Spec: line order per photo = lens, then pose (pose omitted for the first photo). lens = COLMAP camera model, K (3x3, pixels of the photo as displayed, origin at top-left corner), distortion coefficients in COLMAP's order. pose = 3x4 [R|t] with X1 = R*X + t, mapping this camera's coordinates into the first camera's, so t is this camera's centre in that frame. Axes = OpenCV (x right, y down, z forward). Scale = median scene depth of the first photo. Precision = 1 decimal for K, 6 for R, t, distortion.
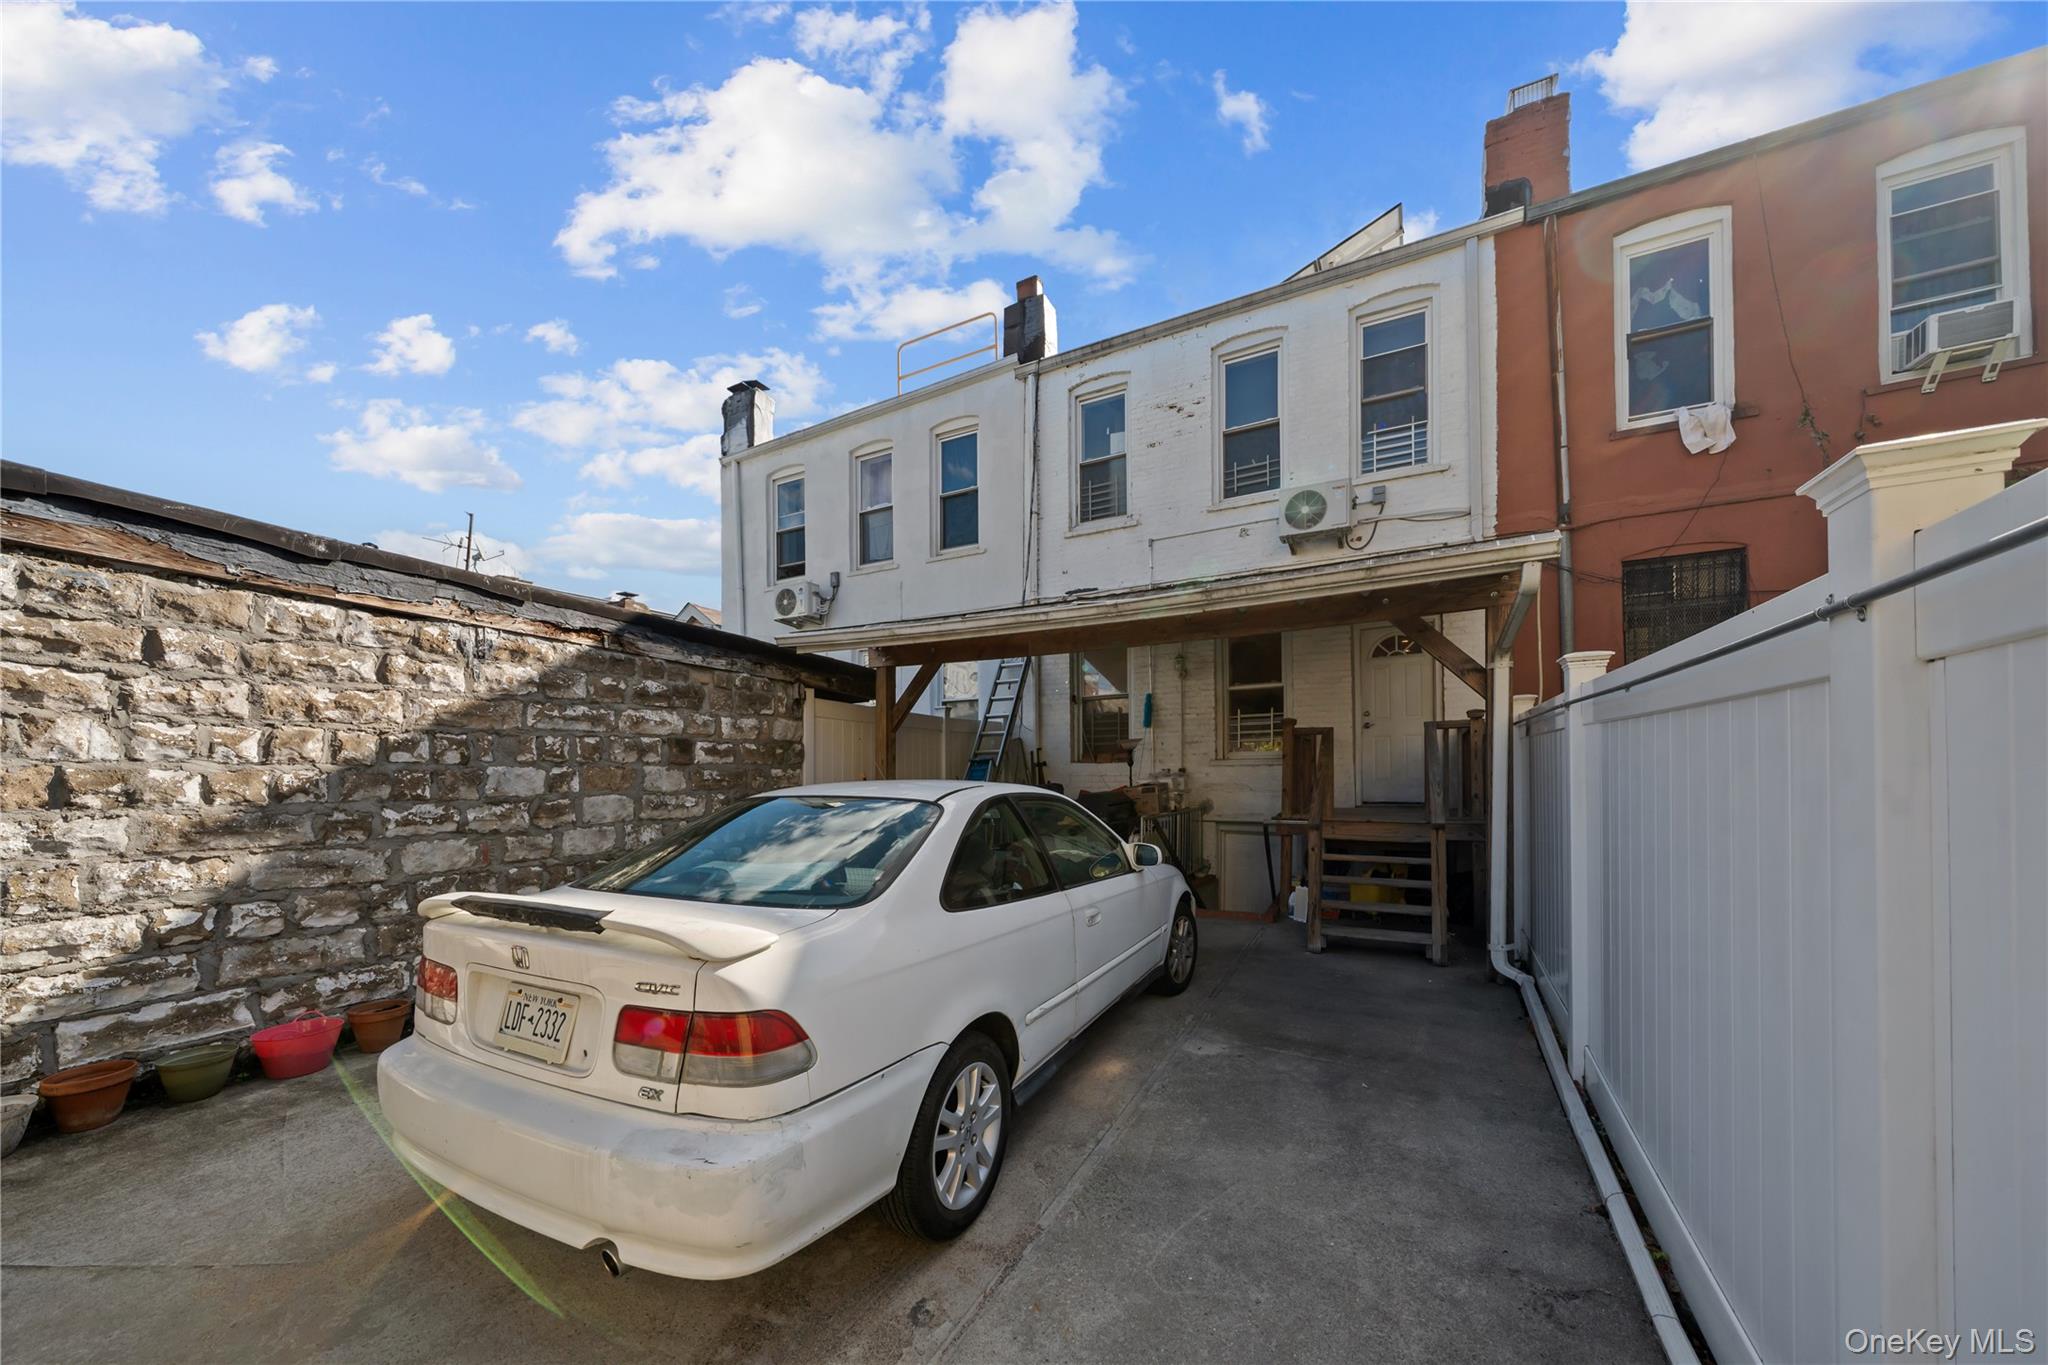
lens RADIAL K [[728.2, 0, 1021.0], [0, 728.2, 756.2], [0, 0, 1]] dist [-0.002829, 0.000058]
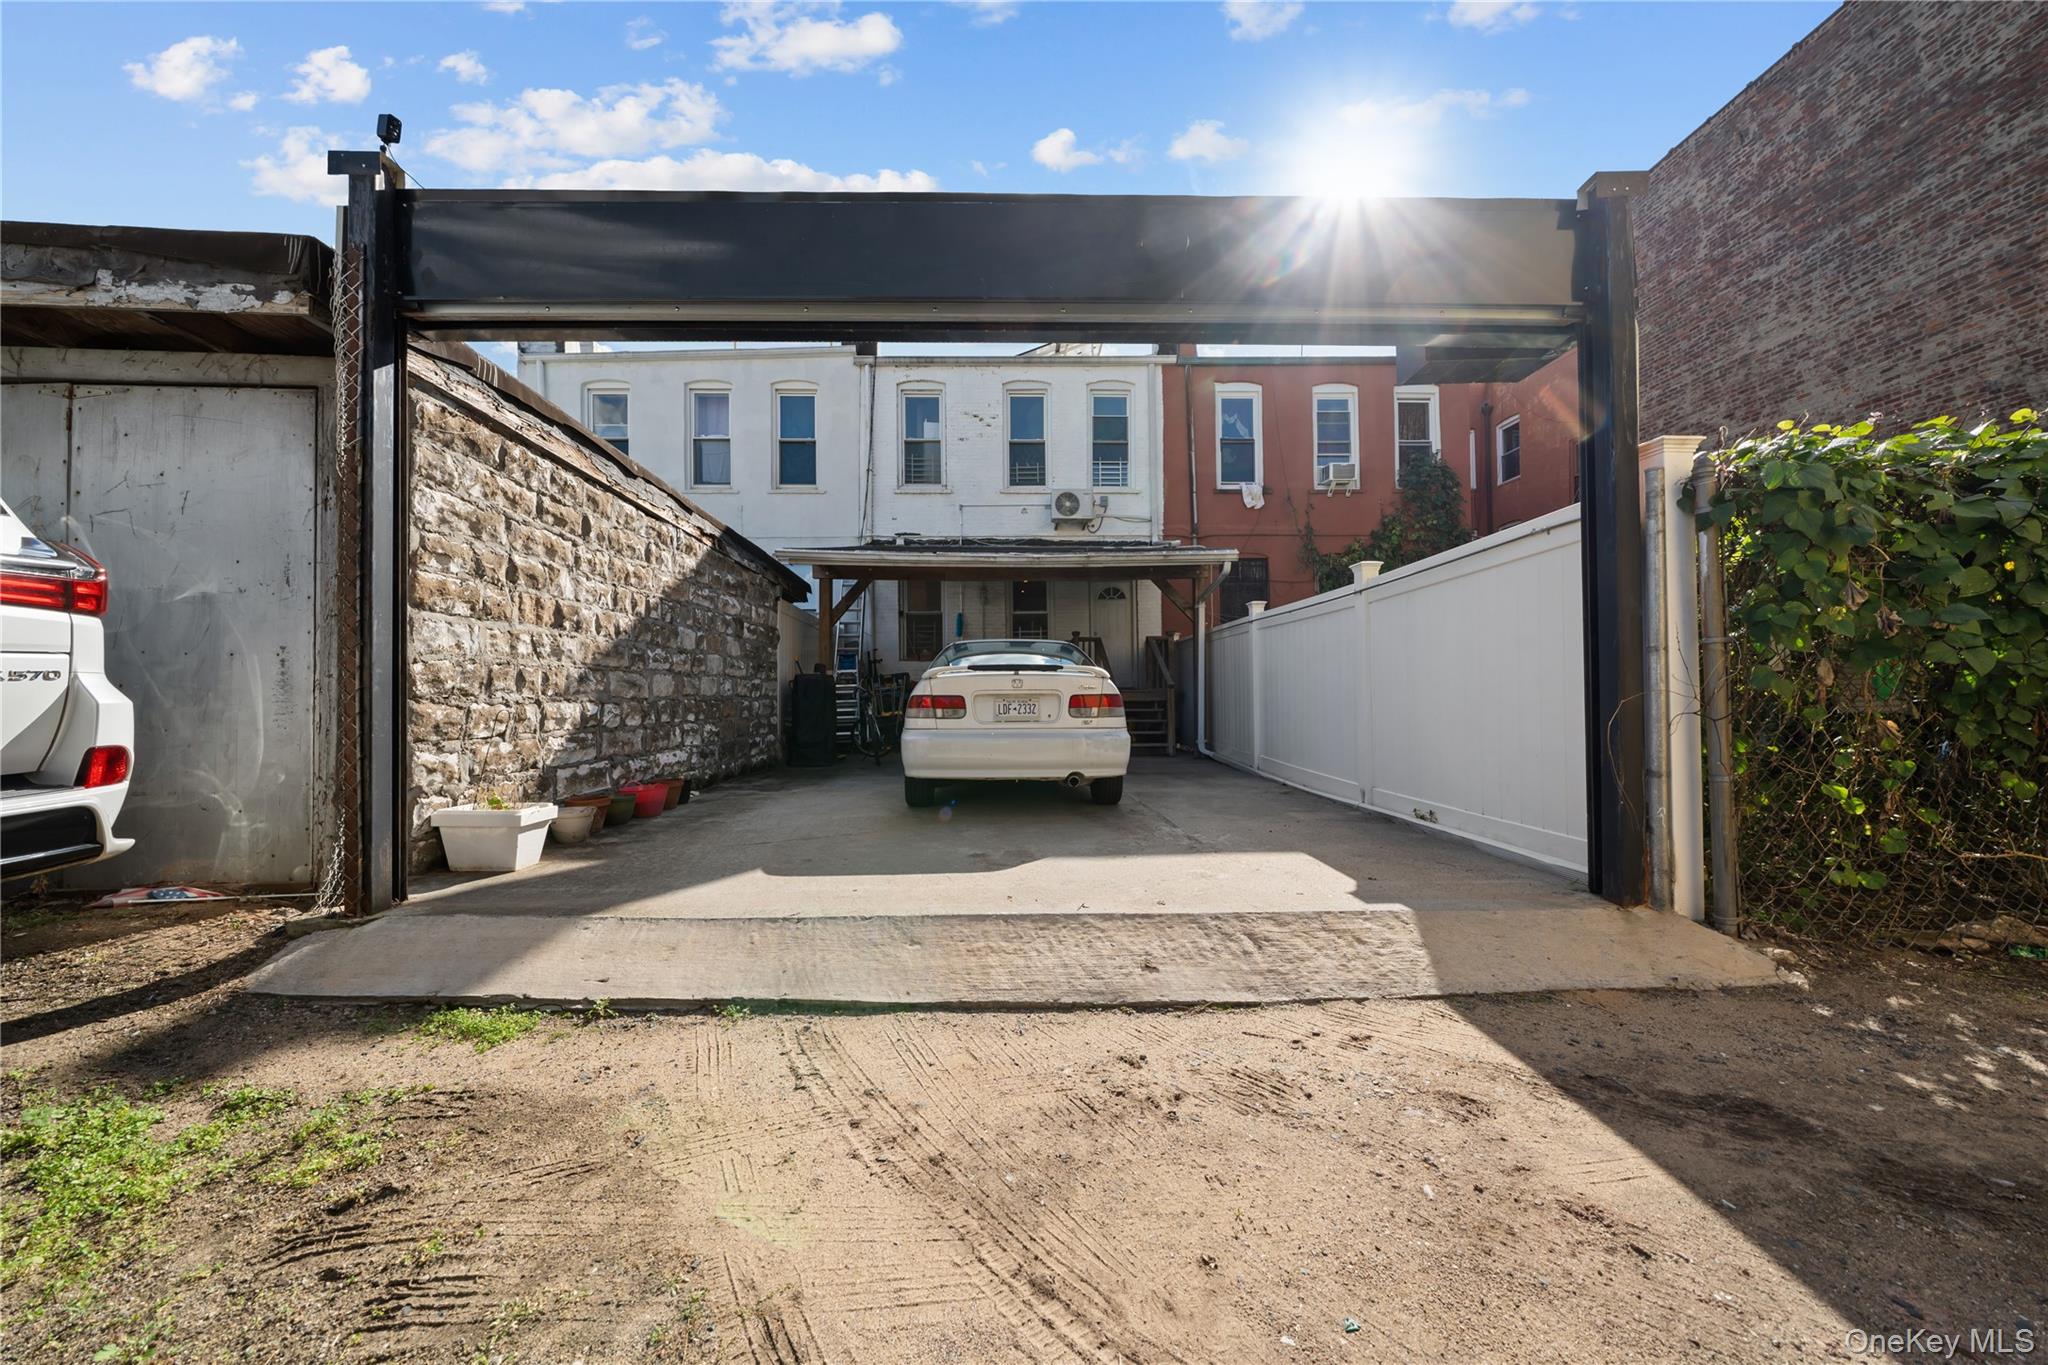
lens RADIAL K [[697.0, 0, 1024.6], [0, 697.0, 662.7], [0, 0, 1]] dist [-0.001605, -0.000214]
pose [[0.868723, 0.031589, 0.494290, -0.504744], [-0.015397, 0.999204, -0.036798, 0.077138], [-0.495059, 0.024357, 0.868518, -0.316431]]
